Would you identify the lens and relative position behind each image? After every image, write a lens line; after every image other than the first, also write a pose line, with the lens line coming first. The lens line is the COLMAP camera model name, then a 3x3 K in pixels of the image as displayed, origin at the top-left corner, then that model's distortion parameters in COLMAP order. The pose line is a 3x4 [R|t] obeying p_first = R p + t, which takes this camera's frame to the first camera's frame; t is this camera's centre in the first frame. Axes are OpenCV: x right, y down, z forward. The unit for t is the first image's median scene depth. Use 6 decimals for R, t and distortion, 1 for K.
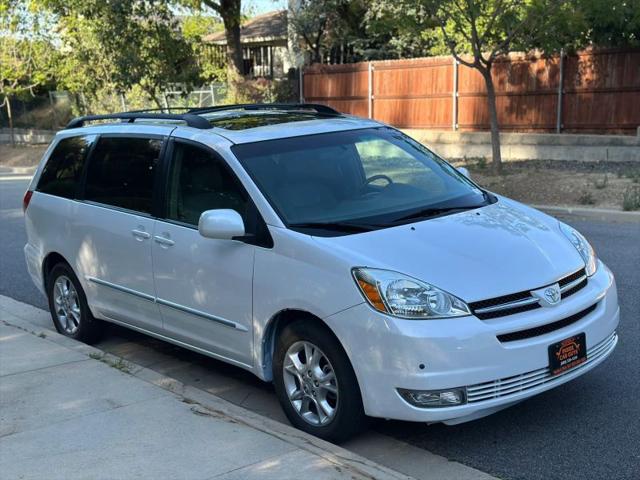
lens RADIAL K [[879.7, 0, 320.0], [0, 879.7, 240.0], [0, 0, 1]] dist [0.216537, -0.653989]
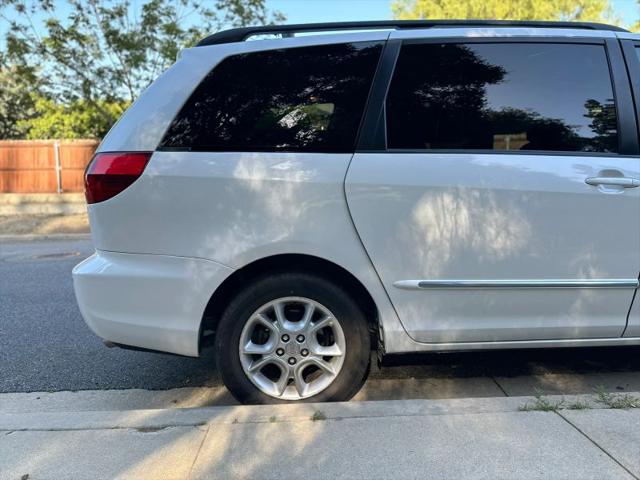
lens RADIAL K [[451.7, 0, 318.2], [0, 451.7, 234.7], [0, 0, 1]] dist [0.005067, -0.003876]
pose [[0.622186, -0.059054, 0.780639, -0.527709], [0.119859, 0.992580, -0.020443, 0.010559], [-0.773640, 0.106286, 0.624647, 0.869248]]
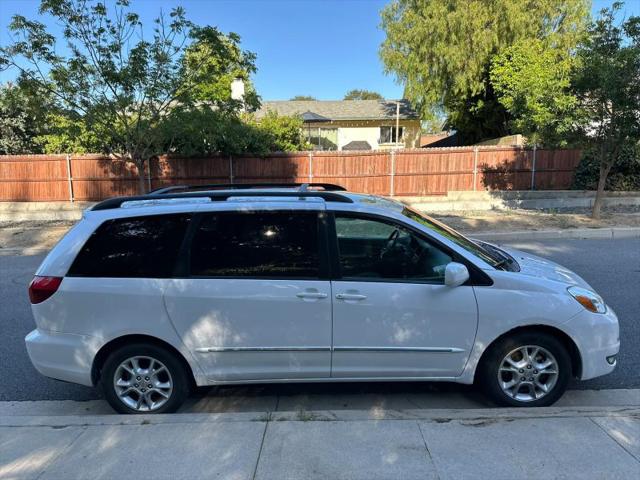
lens RADIAL K [[443.8, 0, 320.0], [0, 443.8, 240.0], [0, 0, 1]] dist [0.065651, -0.087035]
pose [[0.654618, -0.094694, 0.750006, -0.557682], [0.117938, 0.992768, 0.022407, -0.081448], [-0.746704, 0.073787, 0.661052, 0.547875]]
